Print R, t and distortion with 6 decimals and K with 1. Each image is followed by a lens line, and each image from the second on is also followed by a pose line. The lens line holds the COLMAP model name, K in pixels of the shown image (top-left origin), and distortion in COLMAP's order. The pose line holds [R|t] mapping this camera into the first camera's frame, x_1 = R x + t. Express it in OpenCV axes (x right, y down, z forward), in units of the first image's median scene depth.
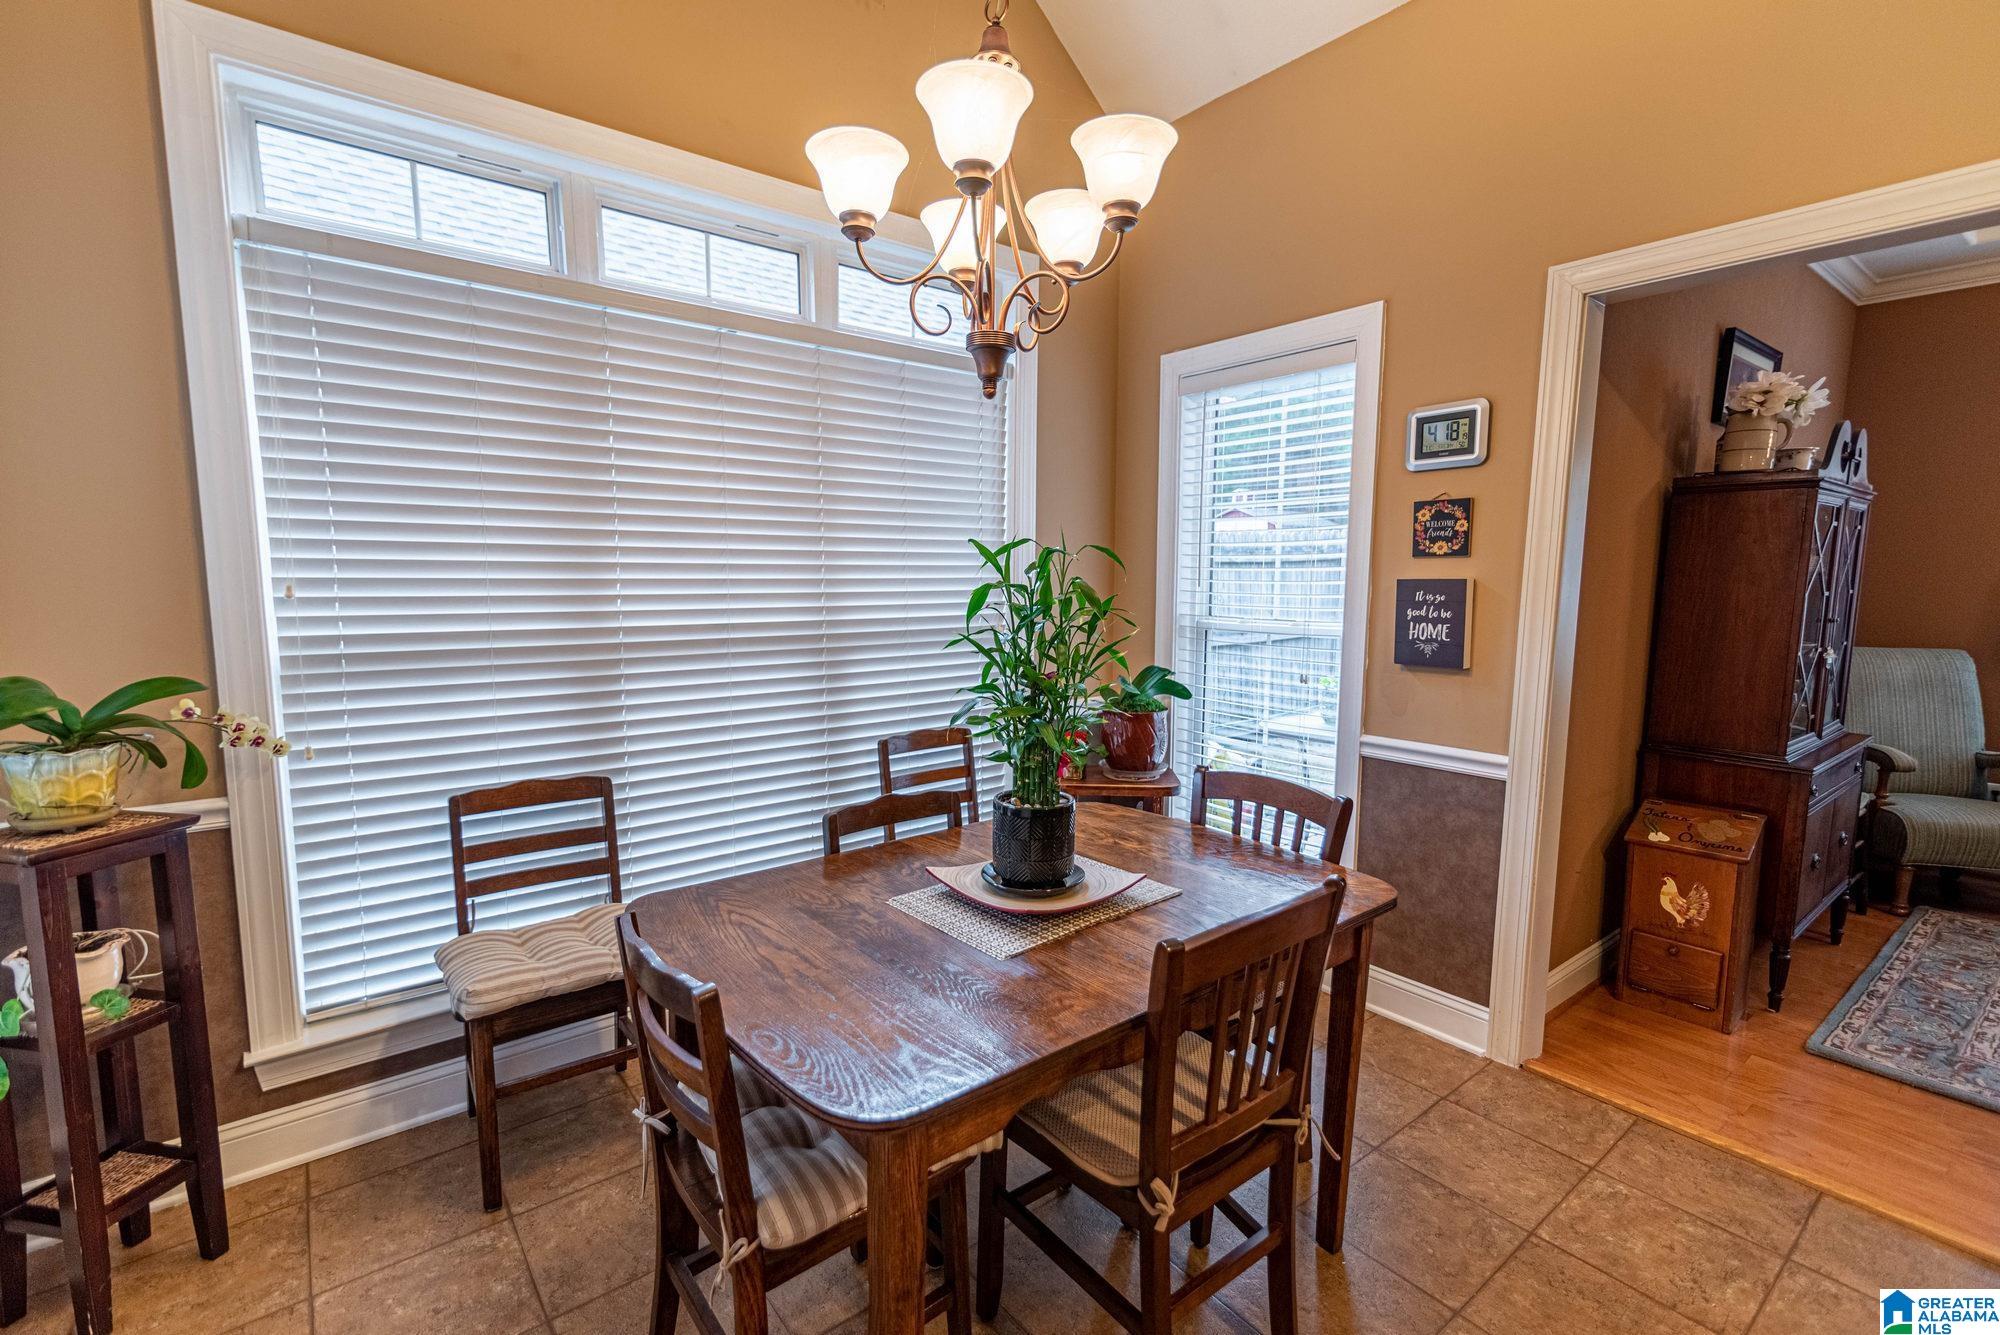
lens RADIAL K [[896.2, 0, 1001.2], [0, 896.2, 675.8], [0, 0, 1]] dist [0.013023, -0.000527]
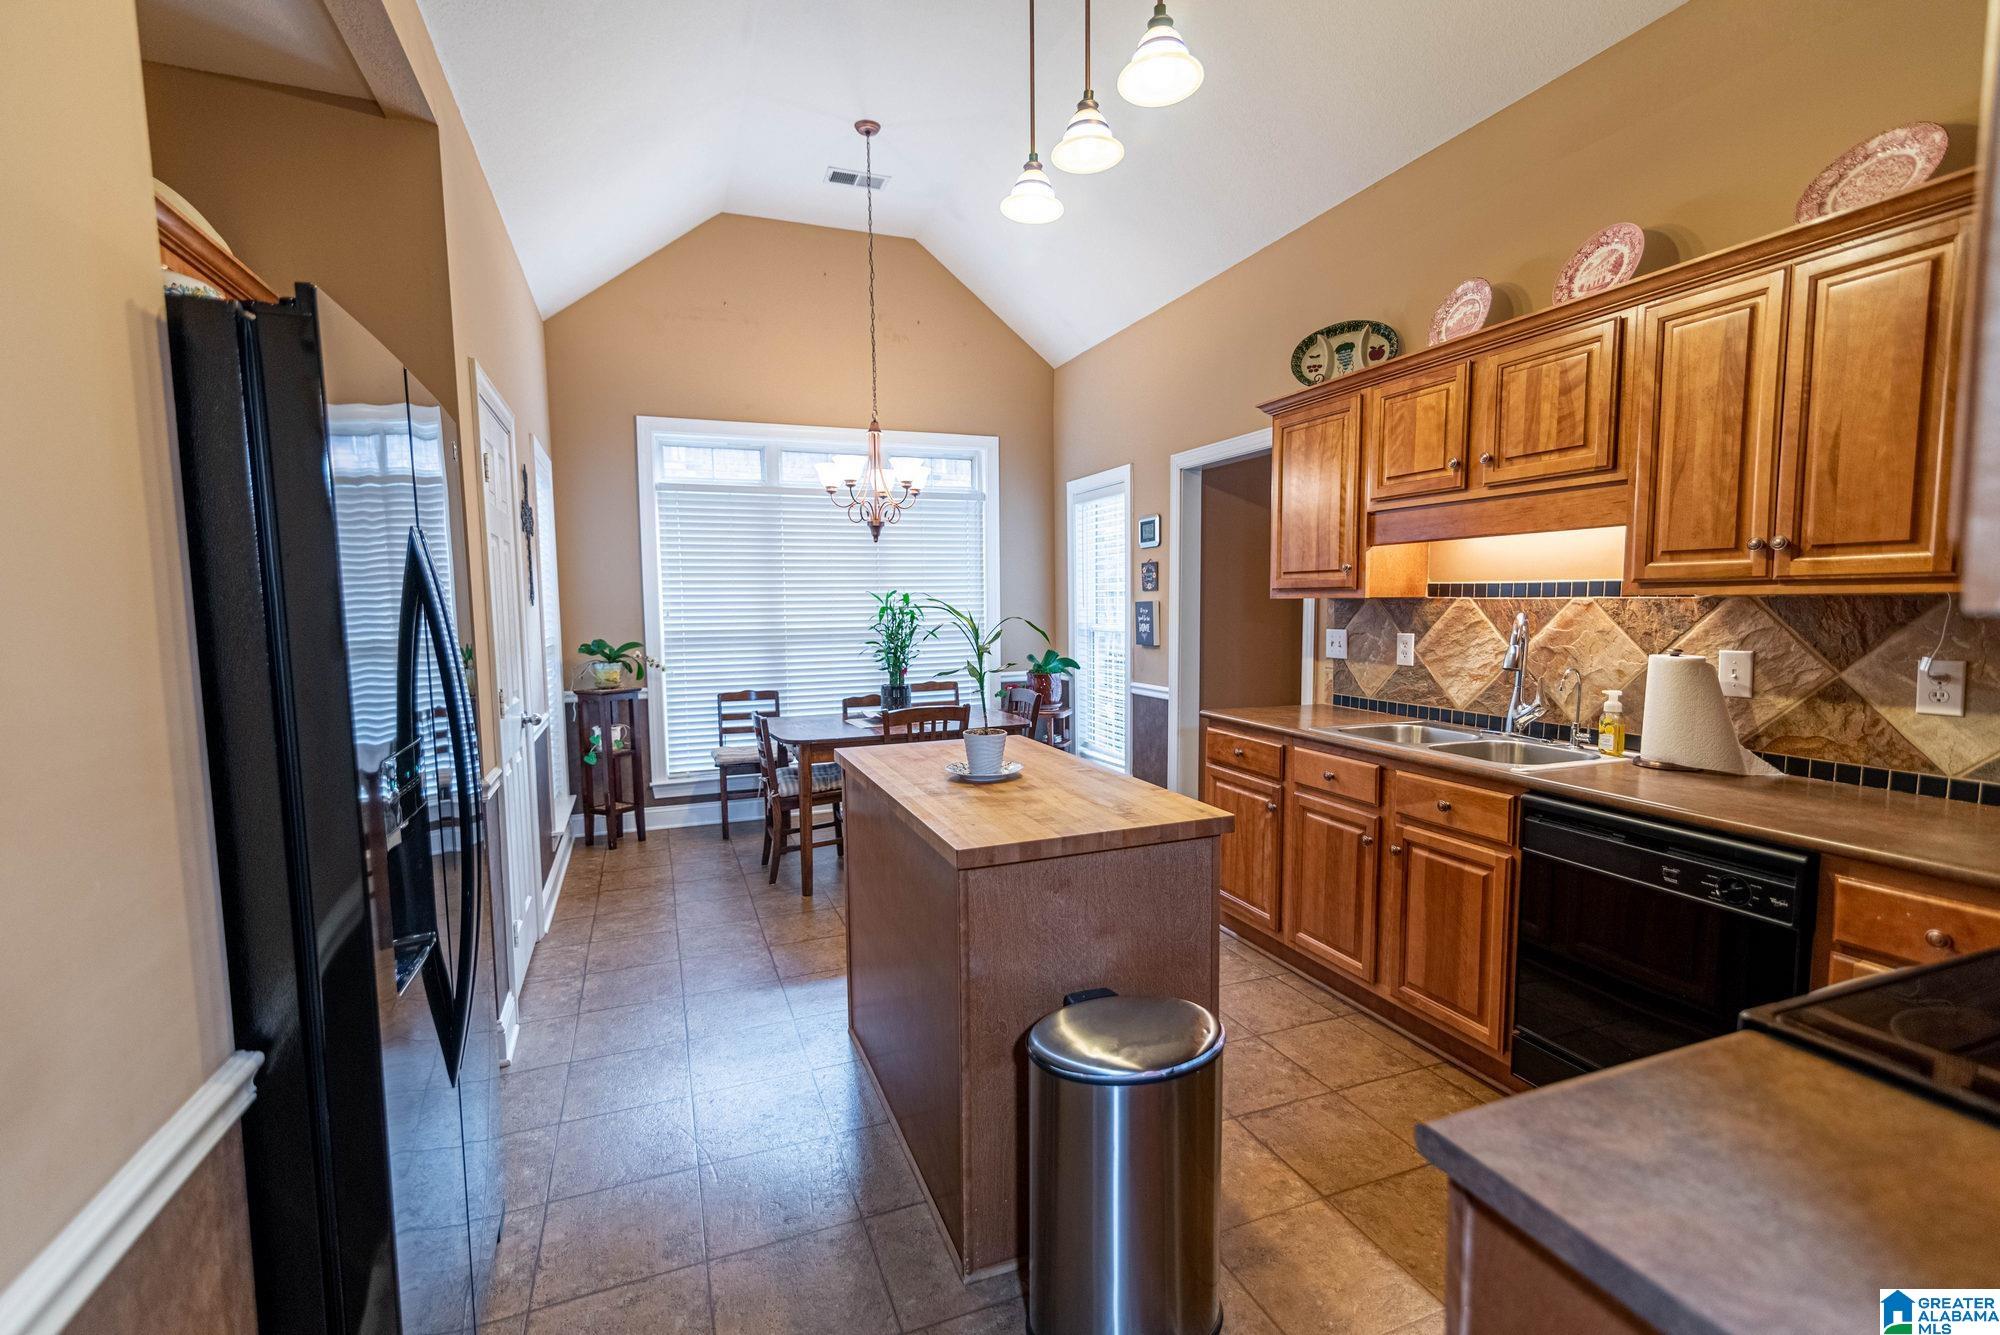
lens RADIAL K [[896.2, 0, 1001.2], [0, 896.2, 675.8], [0, 0, 1]] dist [0.013023, -0.000527]
pose [[0.955812, 0.007521, -0.293881, 0.809418], [-0.016619, 0.999456, -0.028476, 0.129005], [0.293507, 0.032101, 0.955418, -1.073294]]
